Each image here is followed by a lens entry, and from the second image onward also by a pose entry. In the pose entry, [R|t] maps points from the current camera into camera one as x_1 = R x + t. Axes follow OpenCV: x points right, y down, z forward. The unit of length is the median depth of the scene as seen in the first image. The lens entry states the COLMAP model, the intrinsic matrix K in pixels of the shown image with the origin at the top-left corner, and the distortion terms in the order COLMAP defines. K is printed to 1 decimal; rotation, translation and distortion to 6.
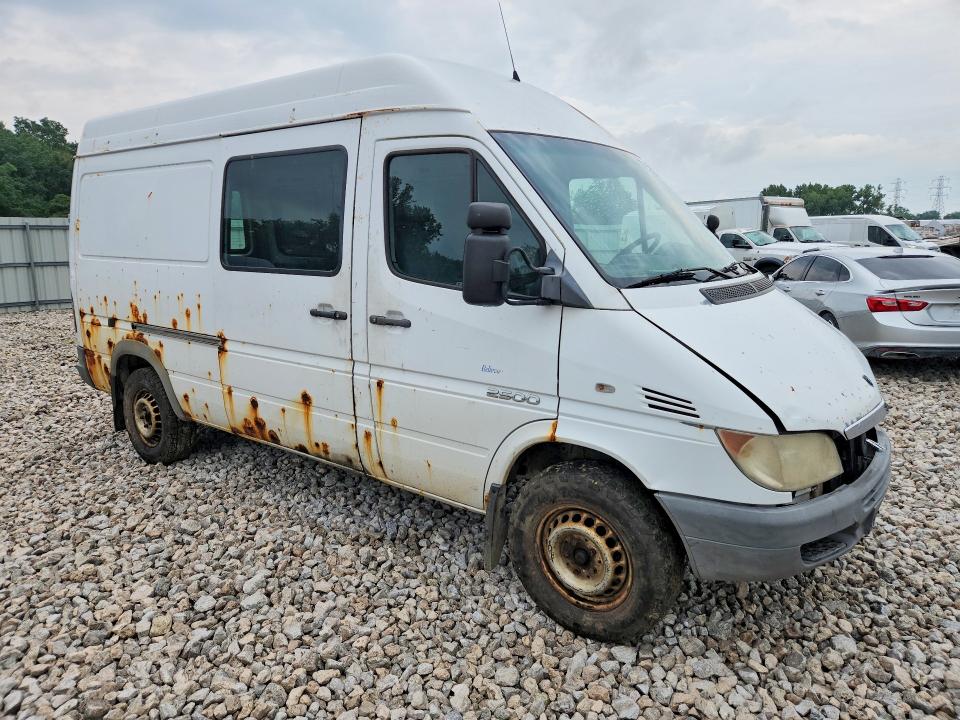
lens RADIAL K [[663.6, 0, 481.7], [0, 663.6, 364.1], [0, 0, 1]] dist [0.050644, -0.012473]
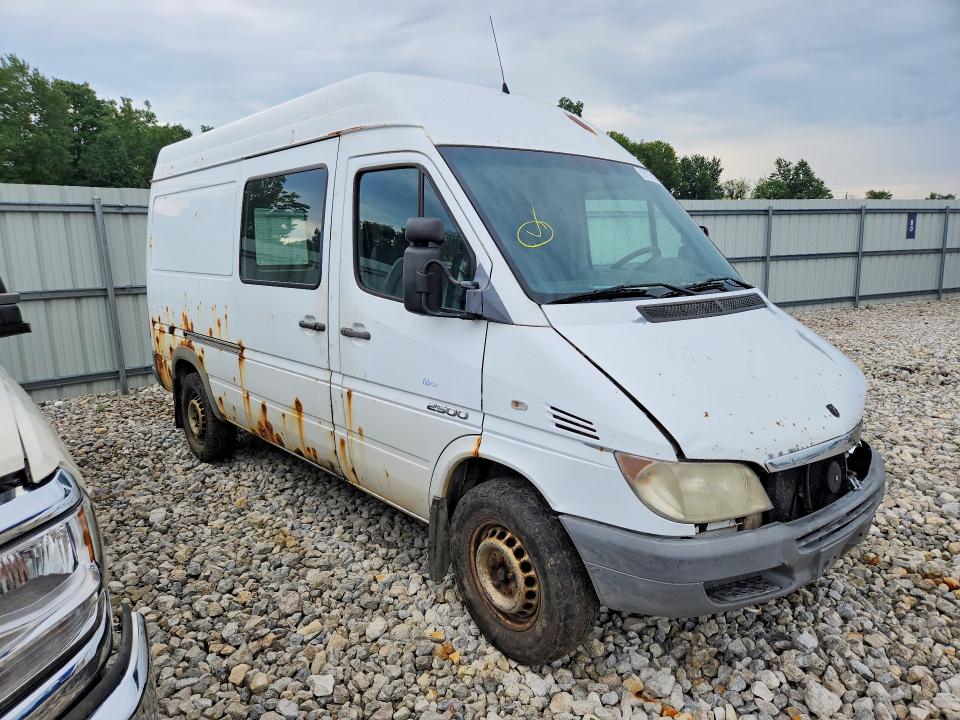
lens RADIAL K [[663.6, 0, 463.0], [0, 663.6, 390.2], [0, 0, 1]] dist [0.050644, -0.012473]
pose [[0.978676, 0.041362, -0.201202, 0.262475], [-0.038980, 0.999115, 0.015793, 0.001410], [0.201678, -0.007613, 0.979422, 0.020201]]
